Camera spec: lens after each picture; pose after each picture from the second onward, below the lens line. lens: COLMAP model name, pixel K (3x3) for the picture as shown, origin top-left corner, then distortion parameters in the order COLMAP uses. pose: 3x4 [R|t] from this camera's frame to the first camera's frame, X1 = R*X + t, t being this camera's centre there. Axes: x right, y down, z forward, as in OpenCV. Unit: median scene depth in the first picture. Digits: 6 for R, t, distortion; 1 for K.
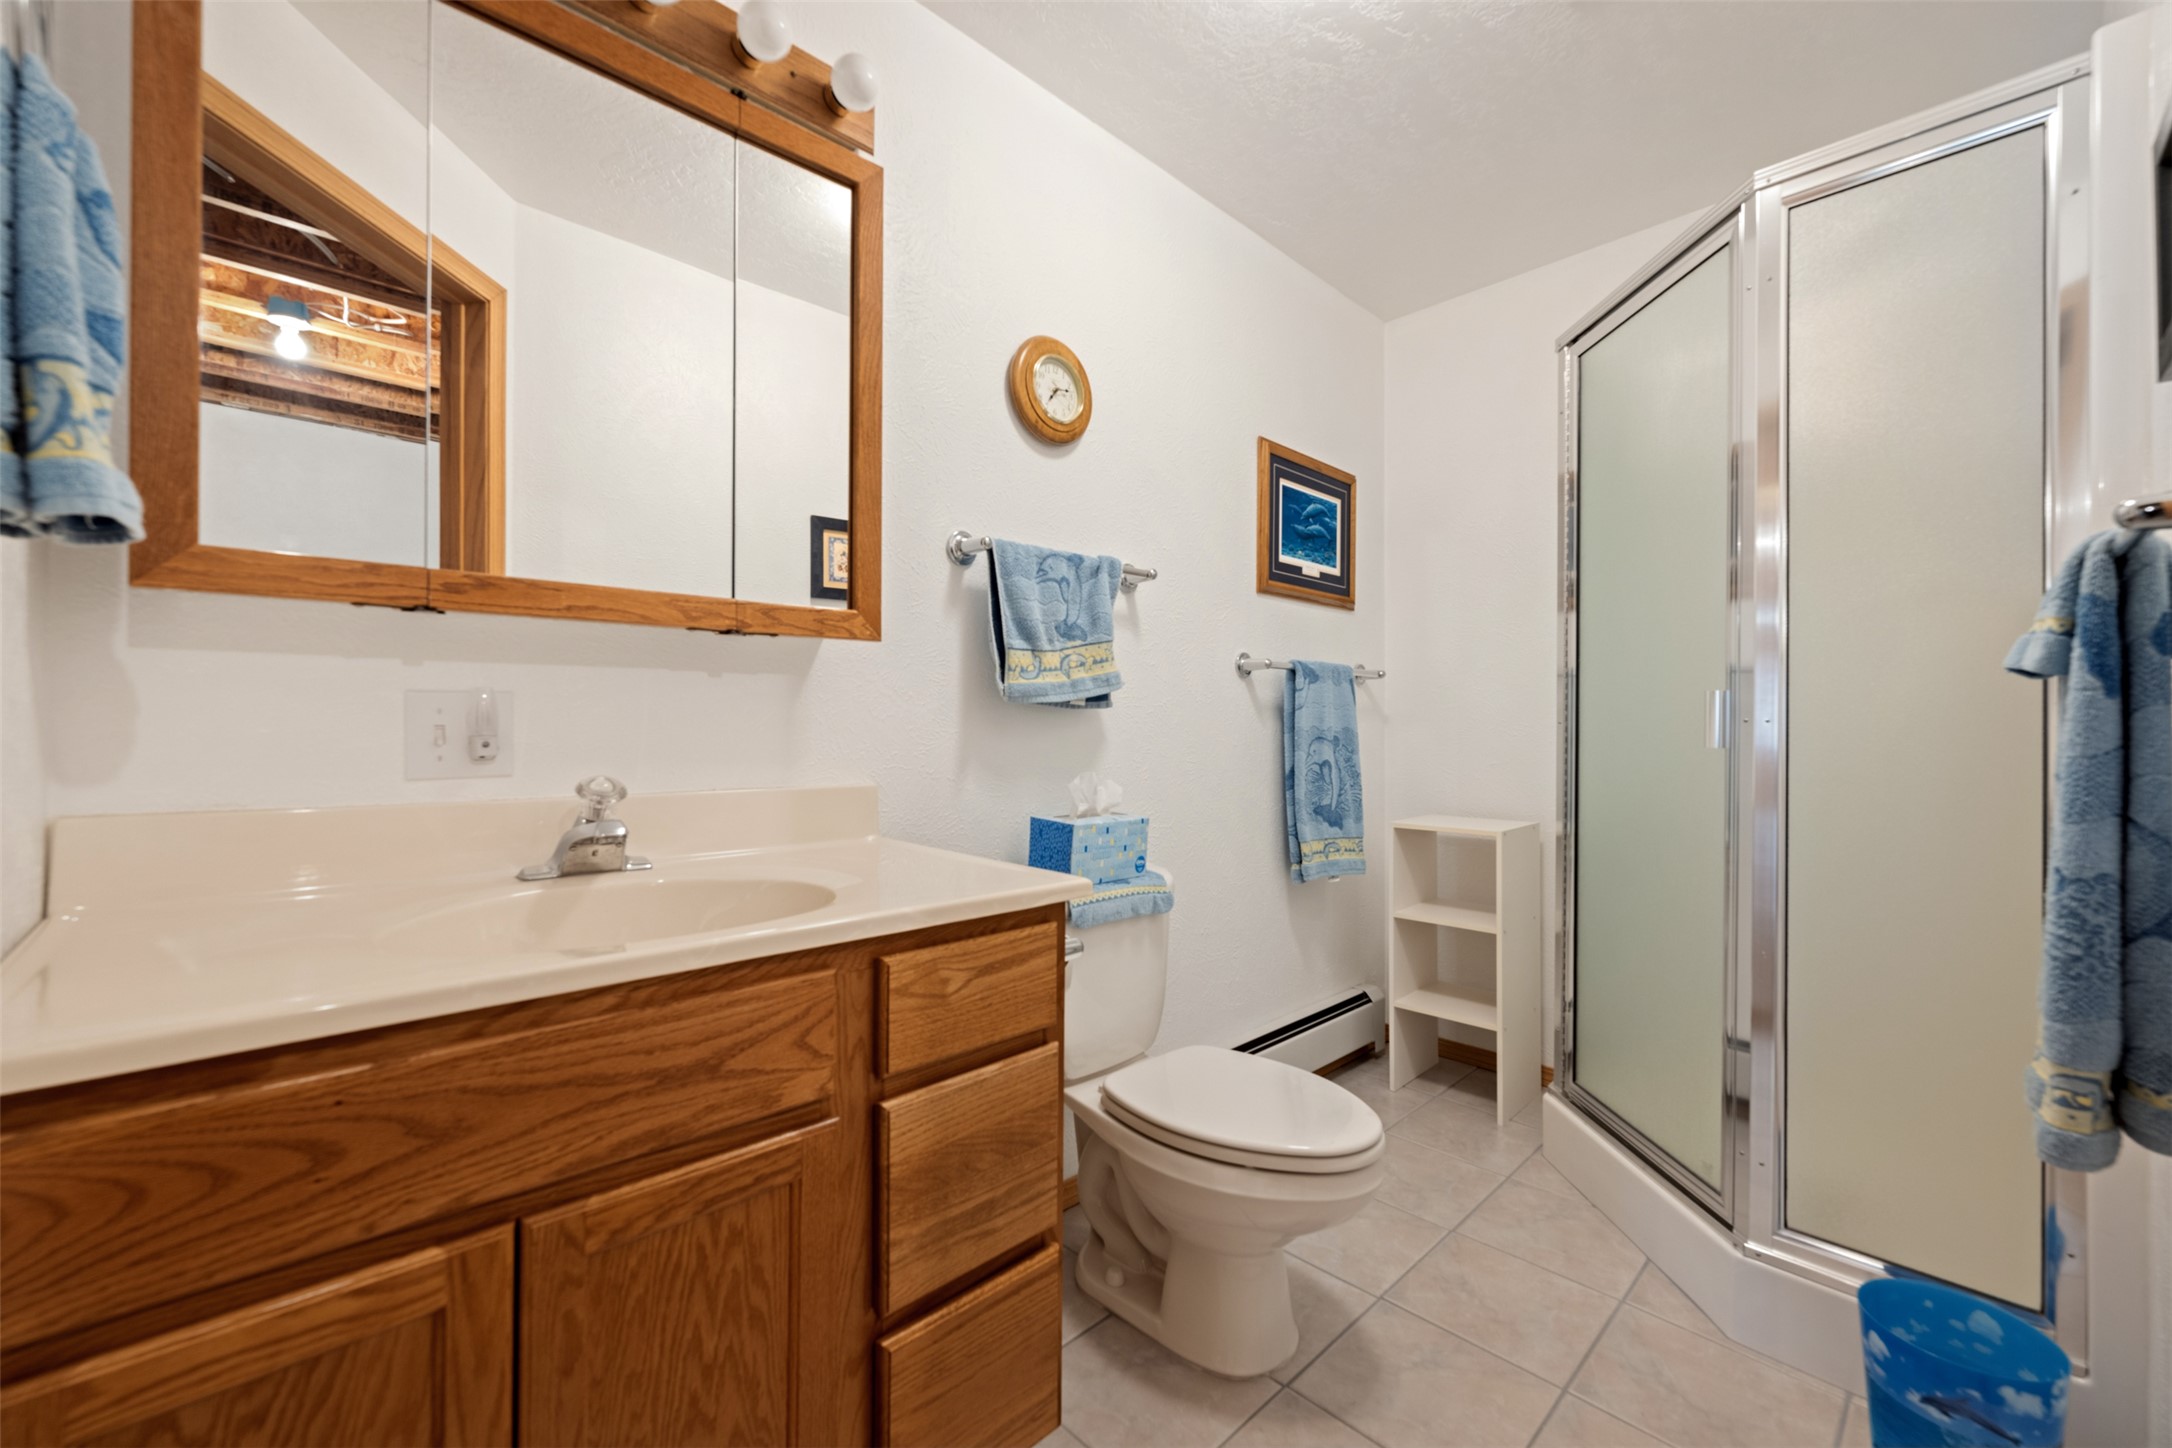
lens RADIAL K [[856.4, 0, 1081.1], [0, 856.4, 720.9], [0, 0, 1]] dist [0.003644, -0.001357]
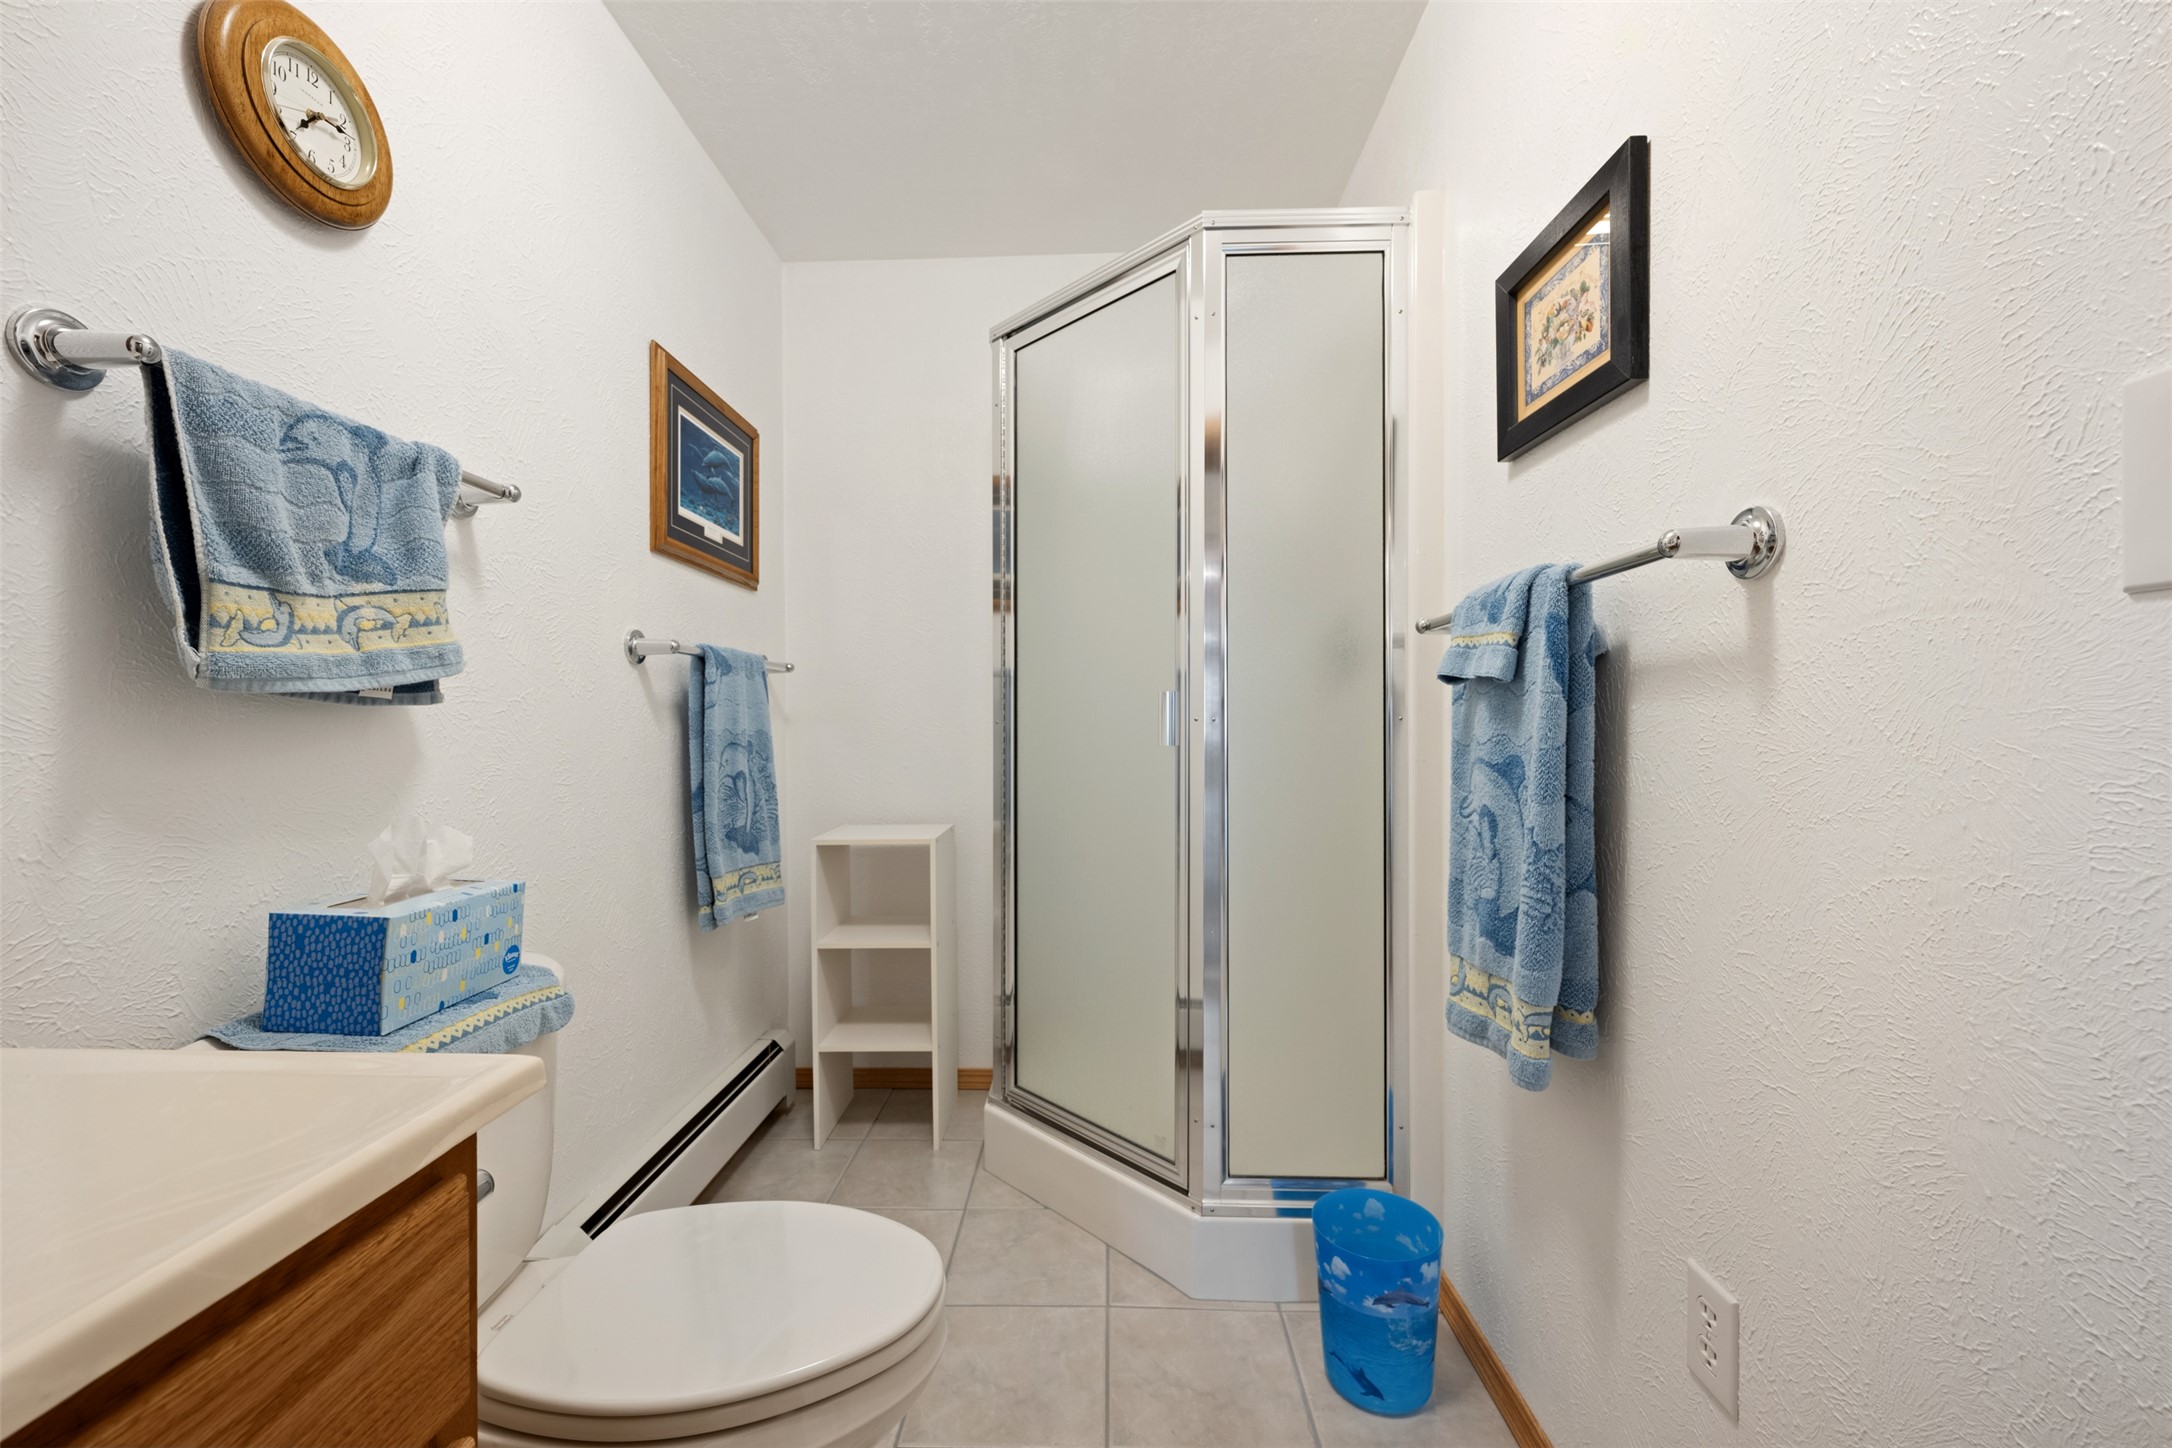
lens RADIAL K [[856.4, 0, 1083.1], [0, 856.4, 724.0], [0, 0, 1]] dist [0.003644, -0.001357]
pose [[0.711897, -0.009267, 0.702223, -0.066740], [0.006397, 0.999957, 0.006711, -0.002494], [-0.702255, -0.000286, 0.711926, 0.266586]]
